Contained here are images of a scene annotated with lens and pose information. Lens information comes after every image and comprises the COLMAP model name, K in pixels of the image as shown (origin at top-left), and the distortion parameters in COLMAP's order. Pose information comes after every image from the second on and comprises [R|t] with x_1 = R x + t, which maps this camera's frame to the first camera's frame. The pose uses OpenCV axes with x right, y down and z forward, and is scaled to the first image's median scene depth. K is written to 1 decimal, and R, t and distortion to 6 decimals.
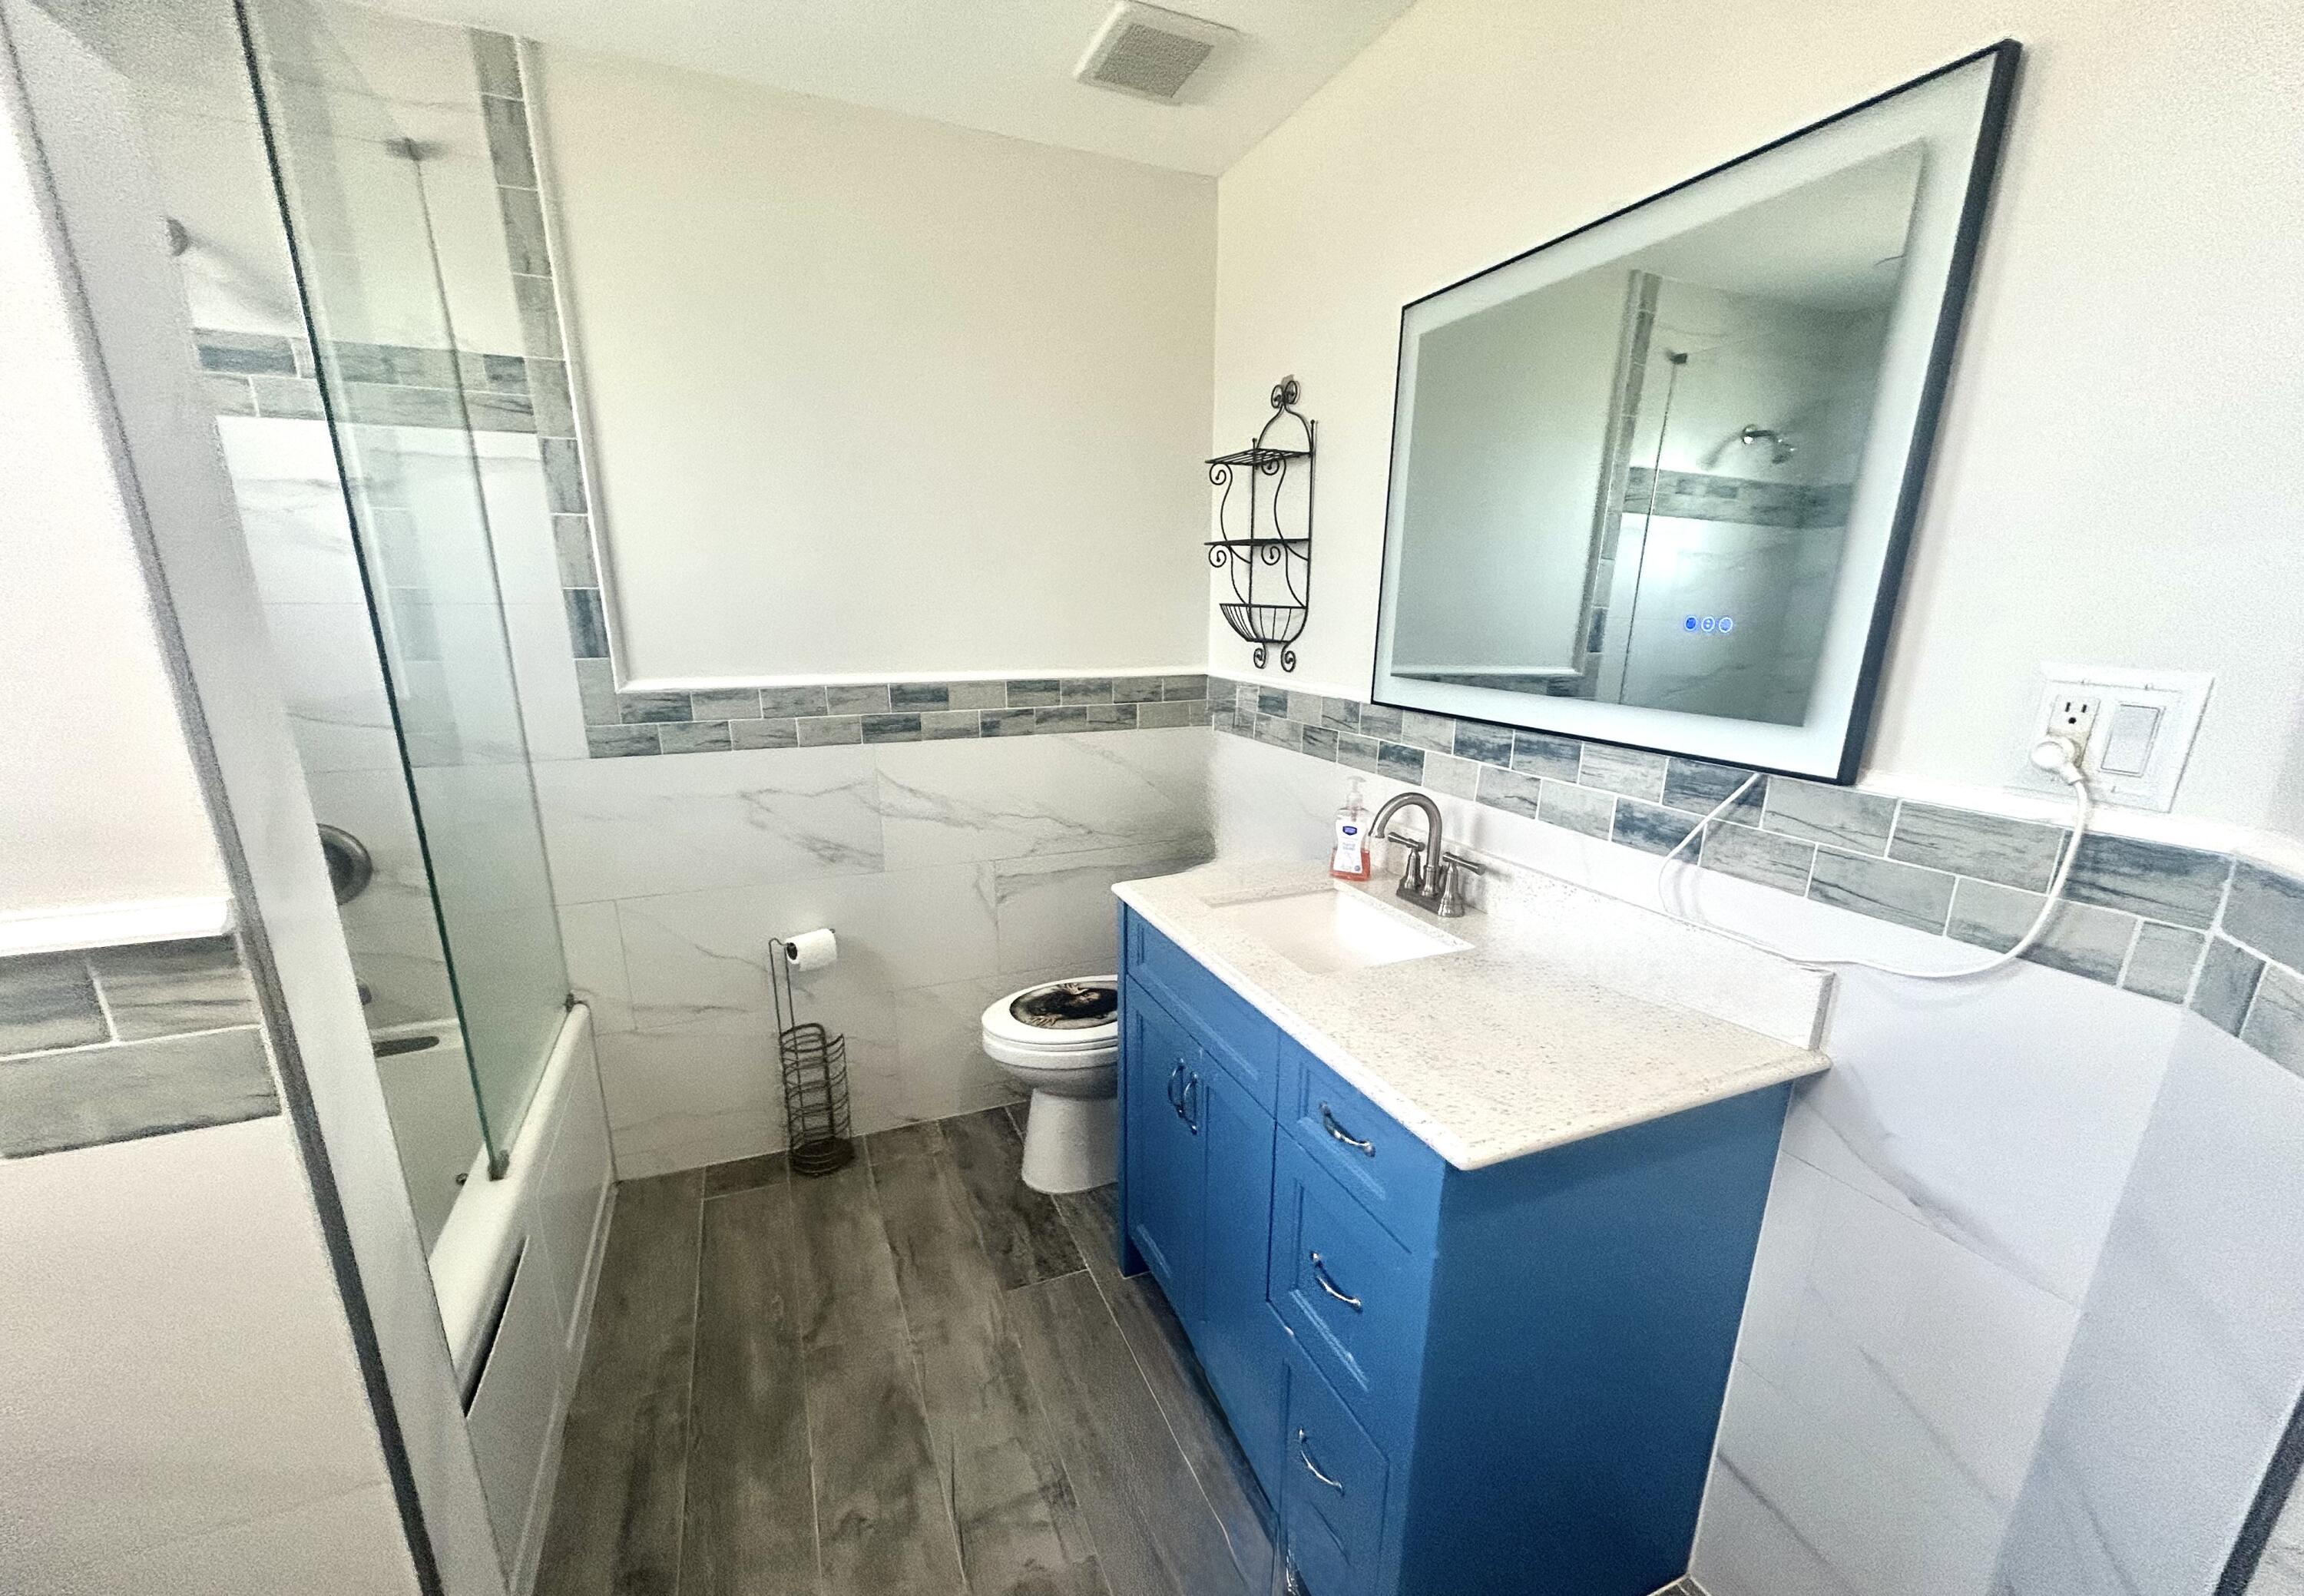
lens RADIAL K [[939.3, 0, 1165.6], [0, 939.3, 860.3], [0, 0, 1]] dist [0.003777, 0.000350]
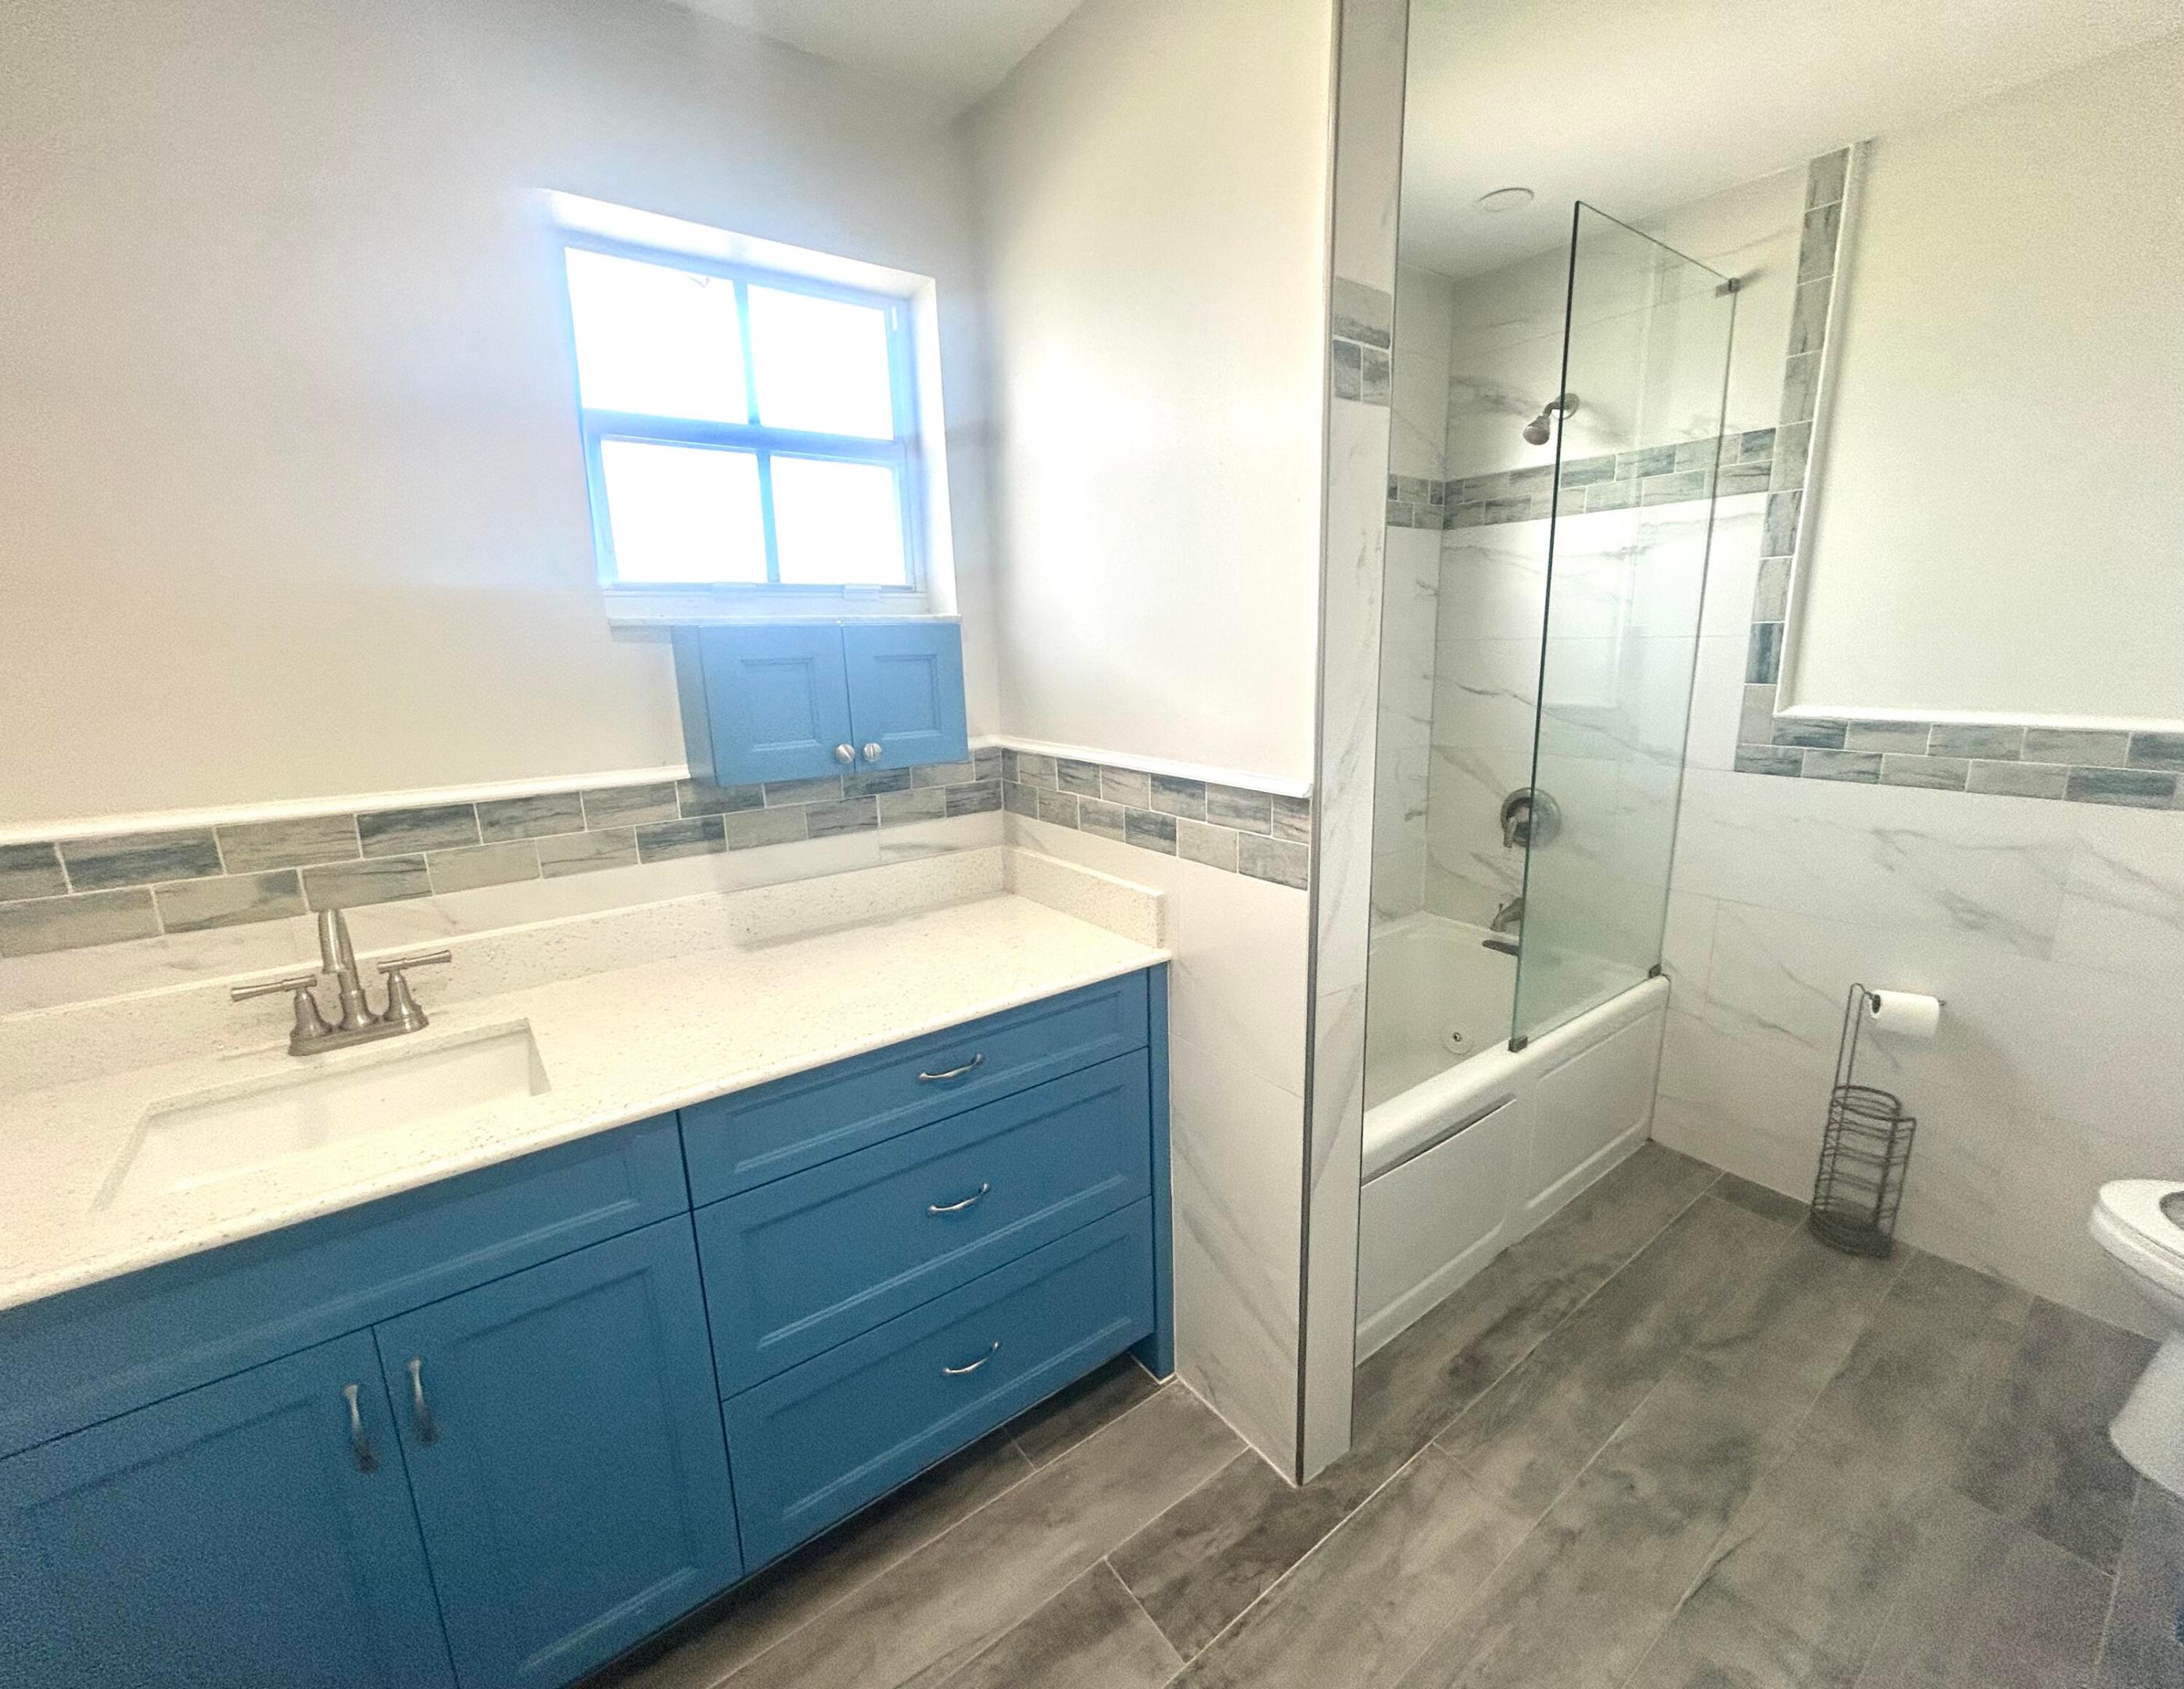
lens RADIAL K [[900.5, 0, 1096.7], [0, 900.5, 842.4], [0, 0, 1]] dist [0.001684, 0.000034]
pose [[0.225237, 0.205914, -0.952296, 0.267108], [-0.240965, 0.958820, 0.150332, -0.005510], [0.944036, 0.195610, 0.265580, 0.008549]]
